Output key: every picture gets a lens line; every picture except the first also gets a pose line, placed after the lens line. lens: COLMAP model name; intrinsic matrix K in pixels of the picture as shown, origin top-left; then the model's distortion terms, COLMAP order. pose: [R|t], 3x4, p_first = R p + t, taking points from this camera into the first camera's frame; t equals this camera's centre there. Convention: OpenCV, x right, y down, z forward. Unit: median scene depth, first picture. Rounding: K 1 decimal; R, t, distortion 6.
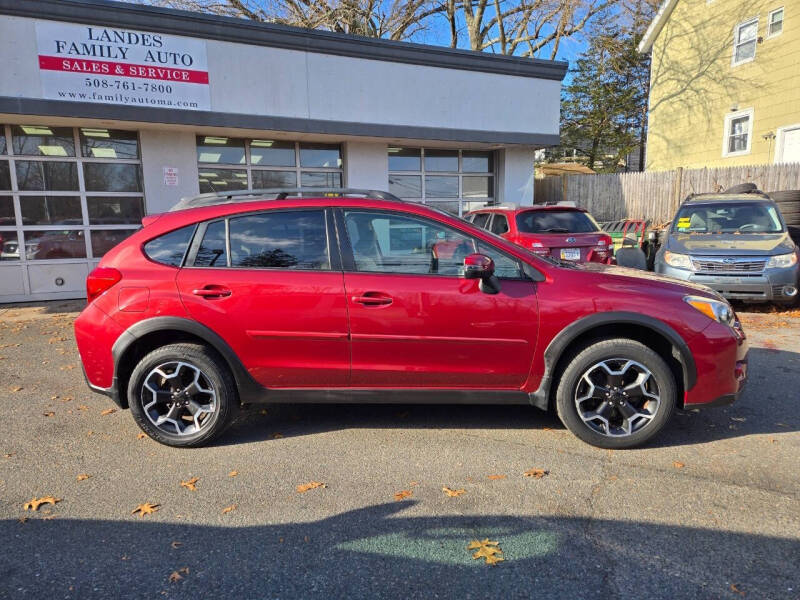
lens RADIAL K [[531.9, 0, 400.0], [0, 531.9, 300.0], [0, 0, 1]] dist [0.067127, -0.048957]
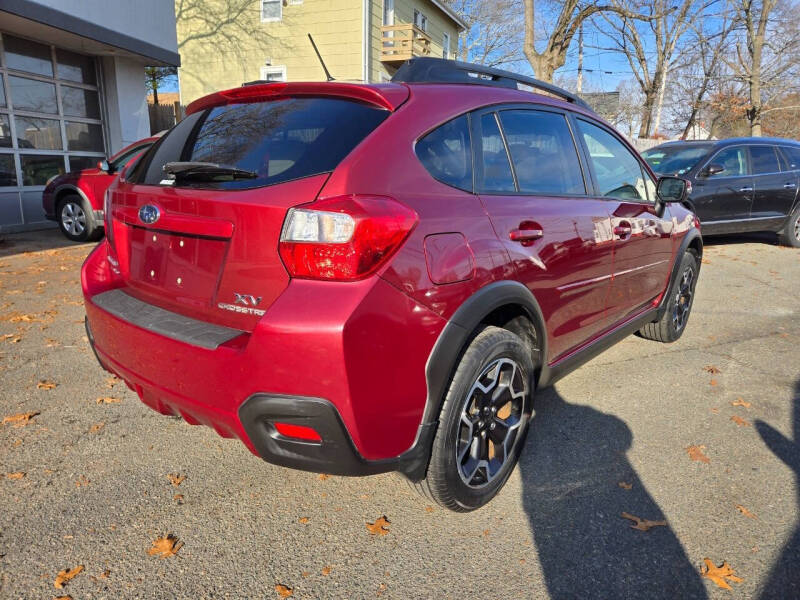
lens RADIAL K [[530.7, 0, 399.9], [0, 530.7, 297.5], [0, 0, 1]] dist [0.070483, -0.053988]
pose [[0.591113, -0.150970, 0.792334, -0.351730], [0.078101, 0.988424, 0.130067, -0.011473], [-0.802799, -0.015002, 0.596061, 0.289413]]
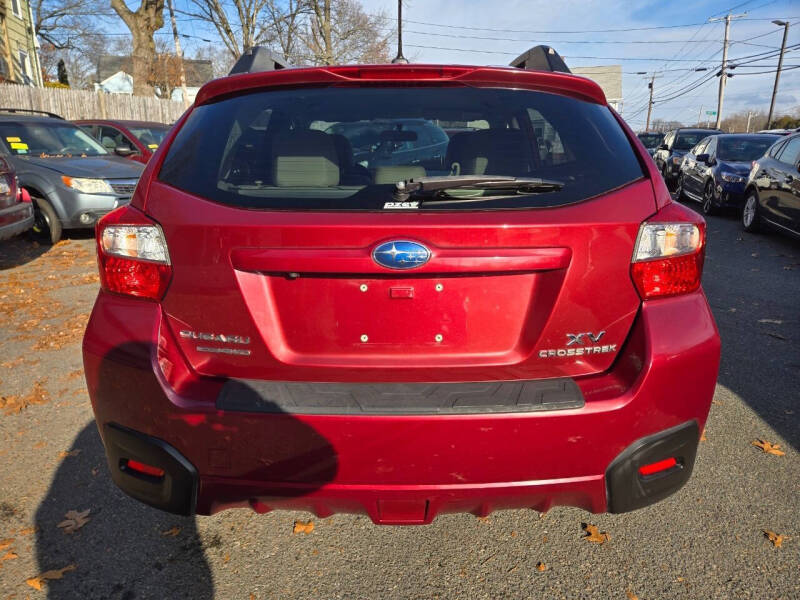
lens RADIAL K [[530.7, 0, 399.9], [0, 530.7, 297.5], [0, 0, 1]] dist [0.070483, -0.053988]
pose [[-0.062571, -0.250817, 0.966010, -0.378145], [0.144649, 0.955408, 0.257433, -0.047763], [-0.987503, 0.155840, -0.023501, 0.487911]]
